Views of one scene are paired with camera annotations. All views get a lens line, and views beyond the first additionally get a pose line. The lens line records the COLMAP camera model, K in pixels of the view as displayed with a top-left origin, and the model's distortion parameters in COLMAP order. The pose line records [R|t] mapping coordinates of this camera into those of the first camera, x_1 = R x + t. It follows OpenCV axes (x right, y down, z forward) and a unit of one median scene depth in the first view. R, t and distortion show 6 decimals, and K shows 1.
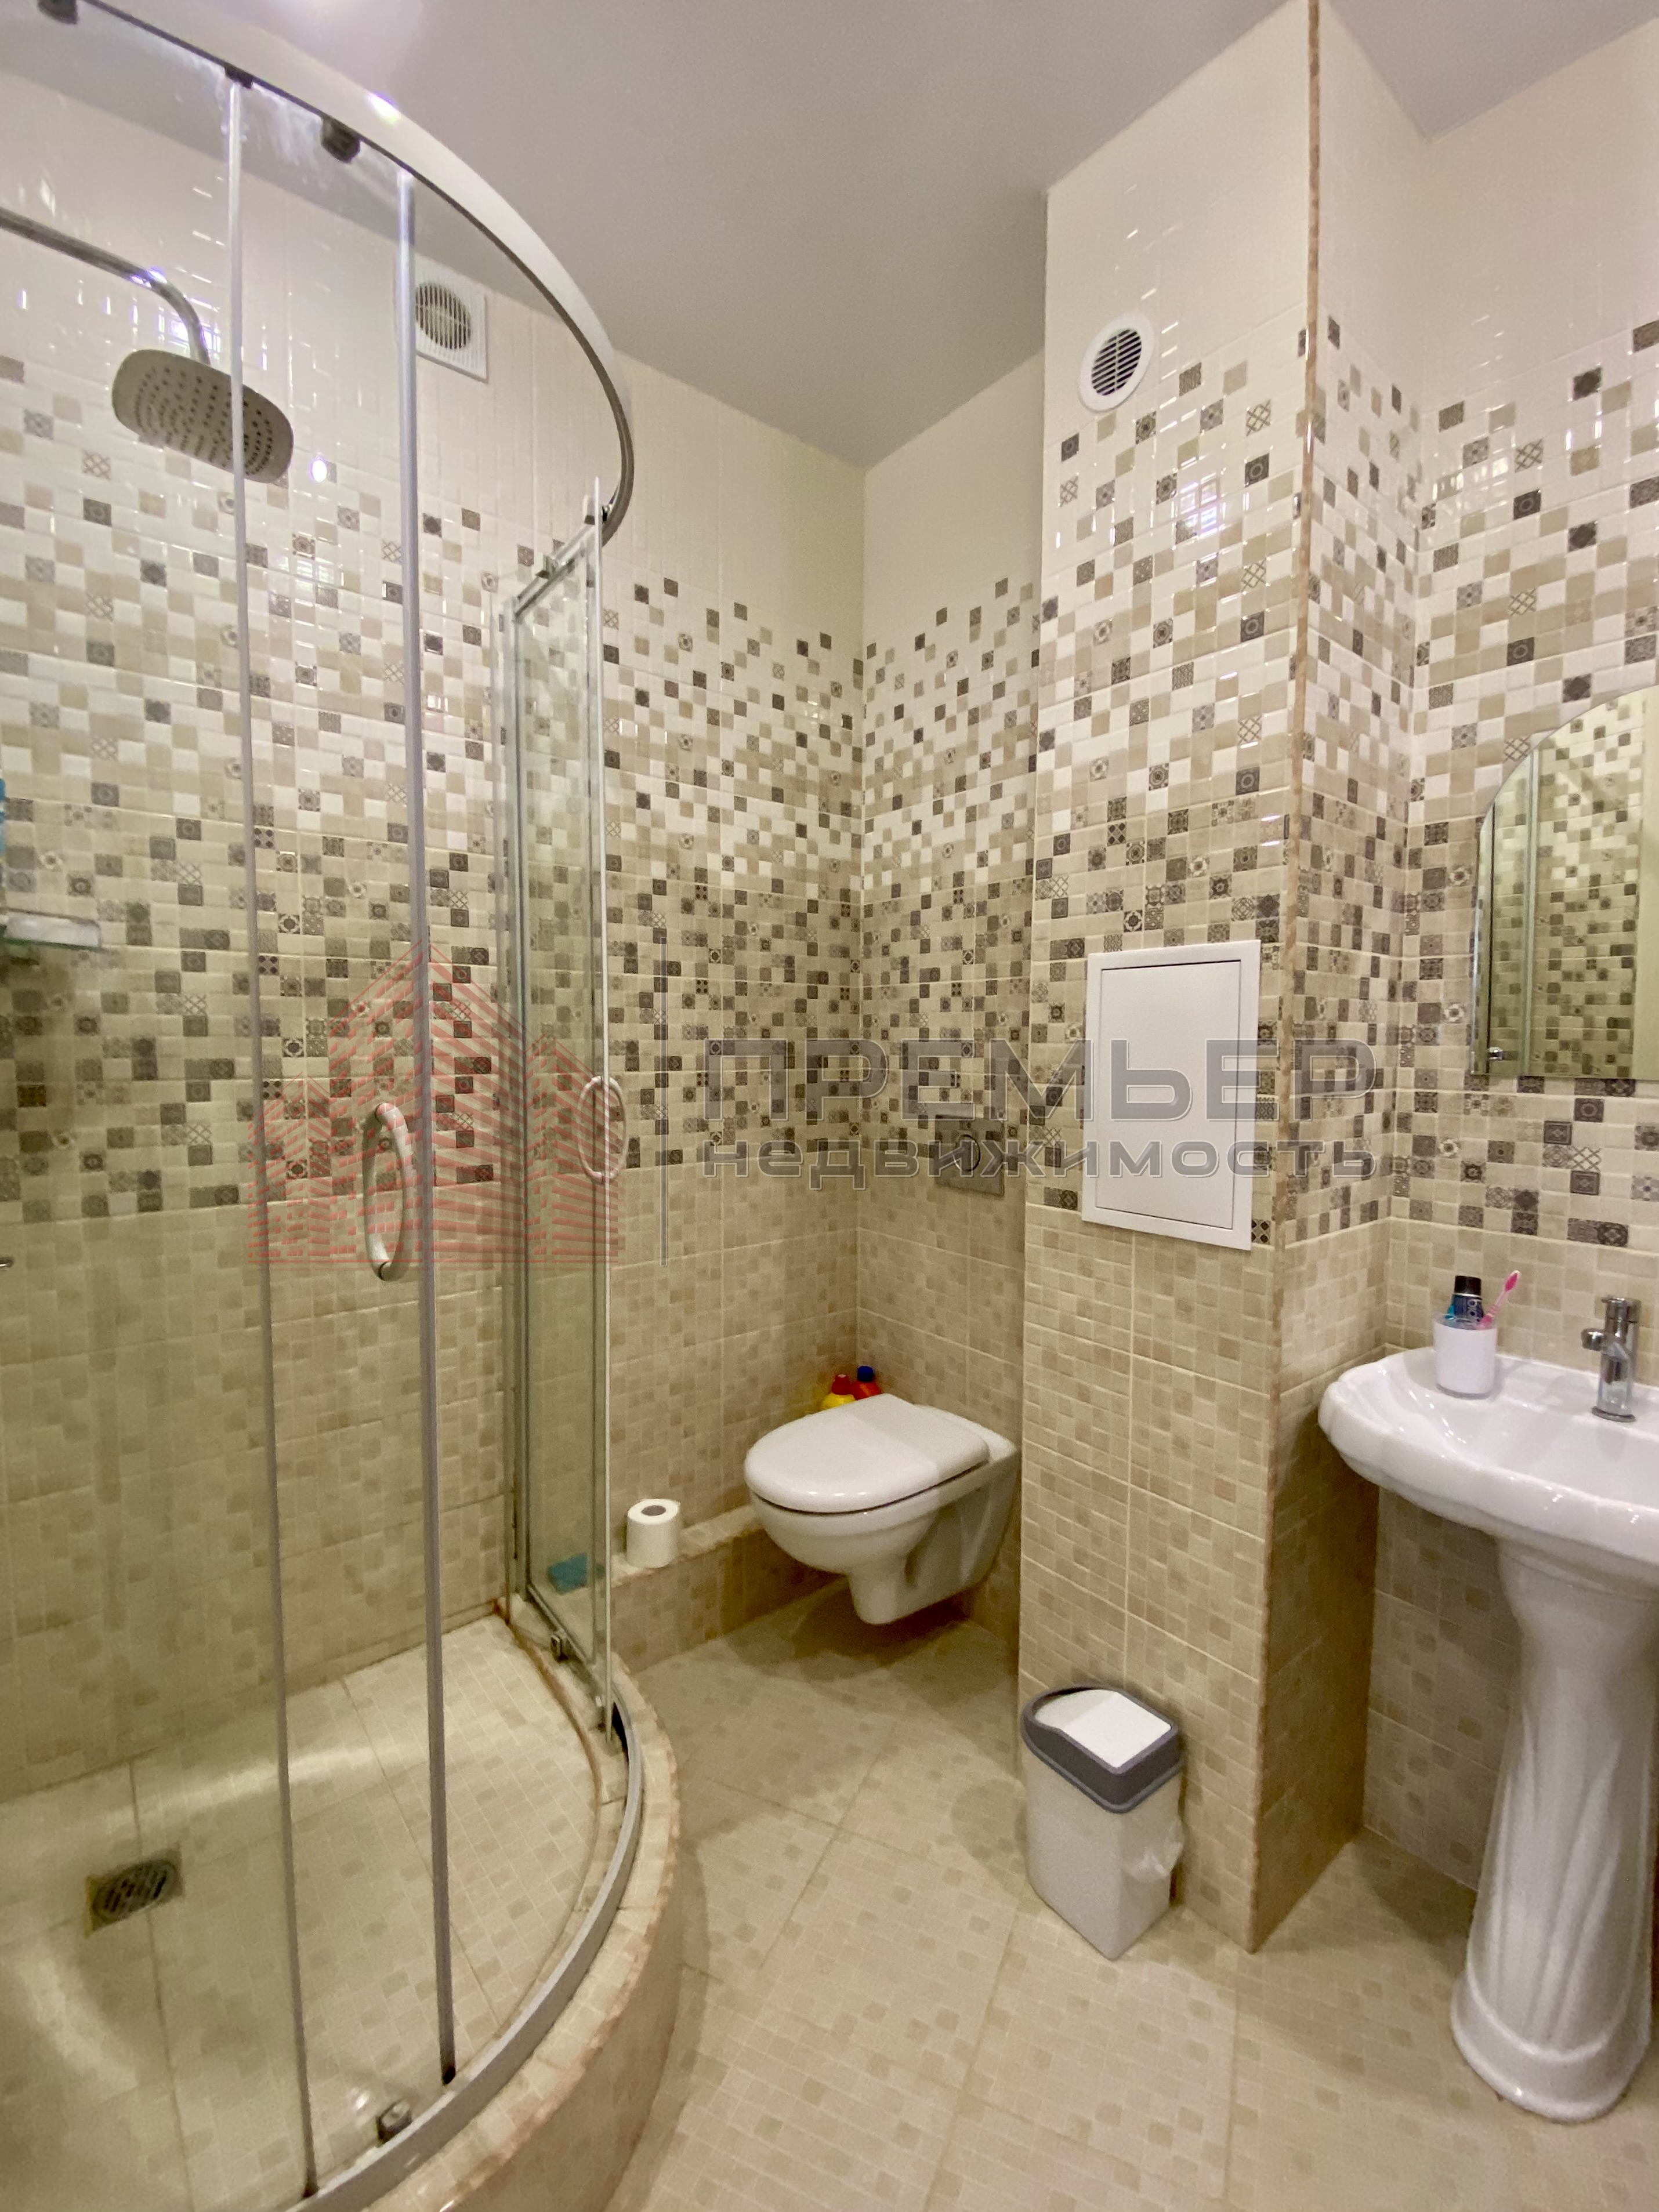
lens RADIAL K [[952.3, 0, 893.5], [0, 952.3, 1111.8], [0, 0, 1]] dist [0.029804, -0.042719]
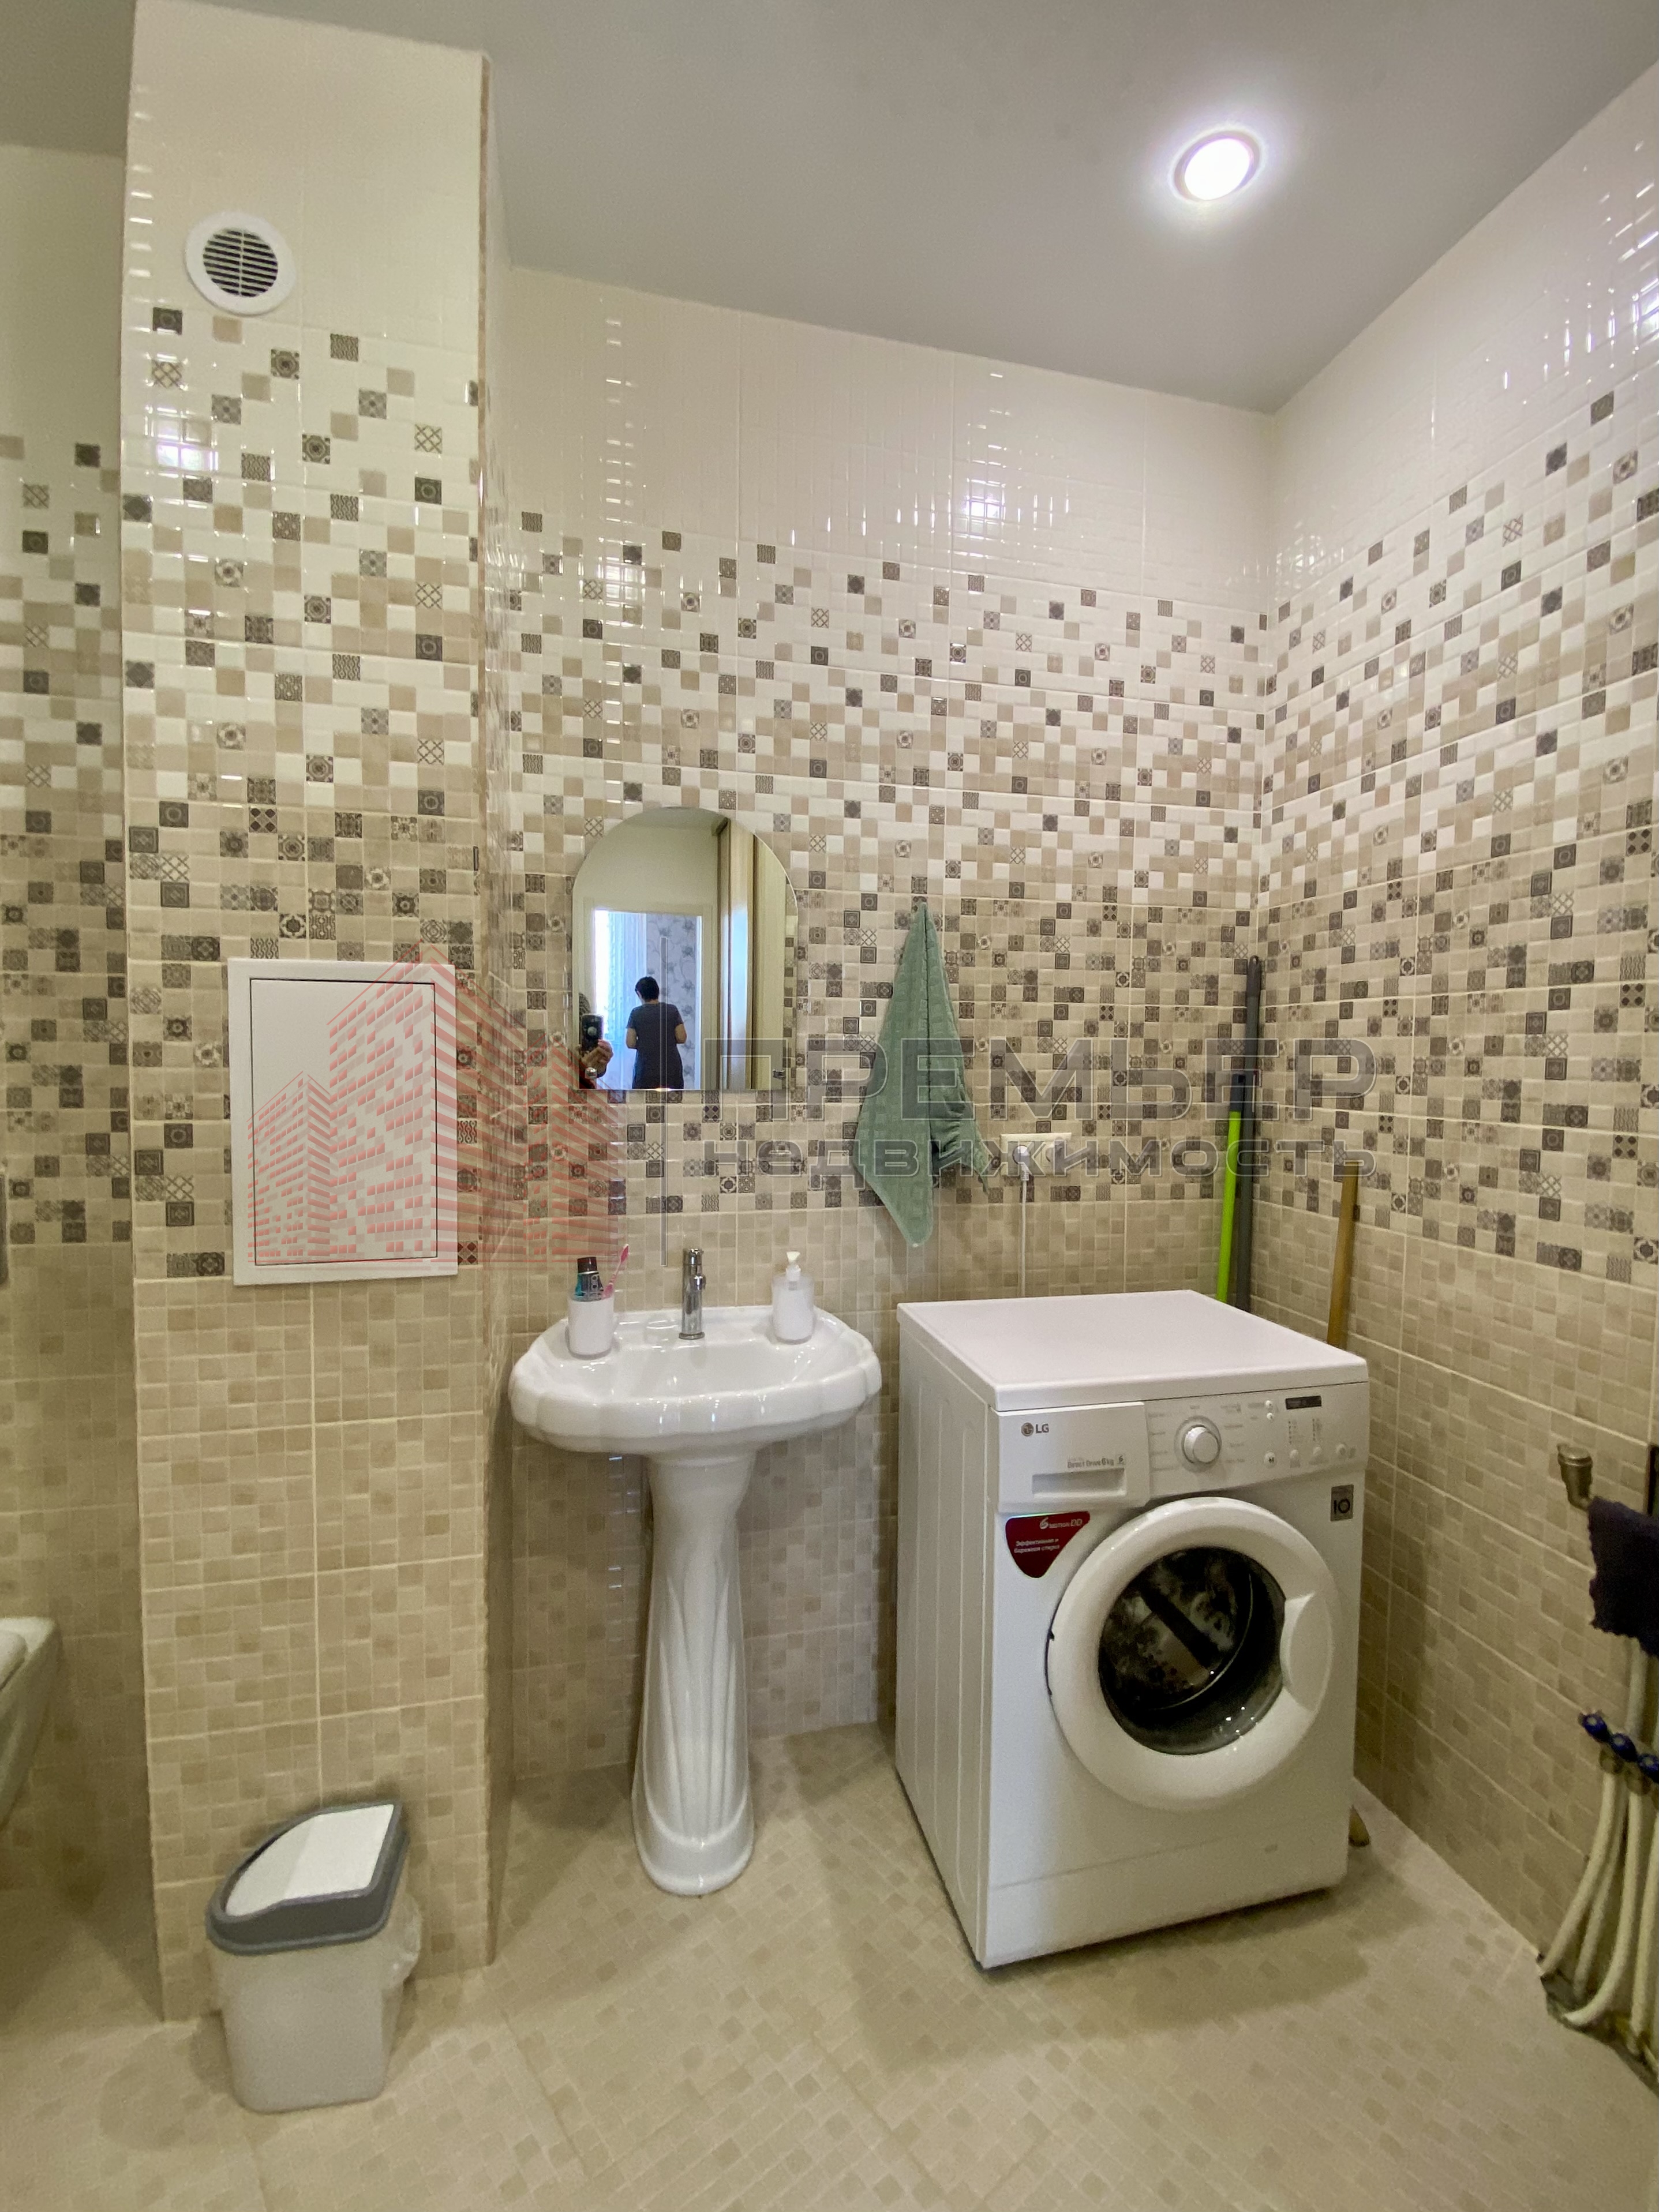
lens RADIAL K [[915.9, 0, 829.5], [0, 915.9, 1106.0], [0, 0, 1]] dist [0.016539, -0.020189]
pose [[0.445732, -0.049159, 0.893815, -0.279445], [0.056964, 0.998025, 0.026483, -0.031365], [-0.893352, 0.039111, 0.447652, 0.198108]]
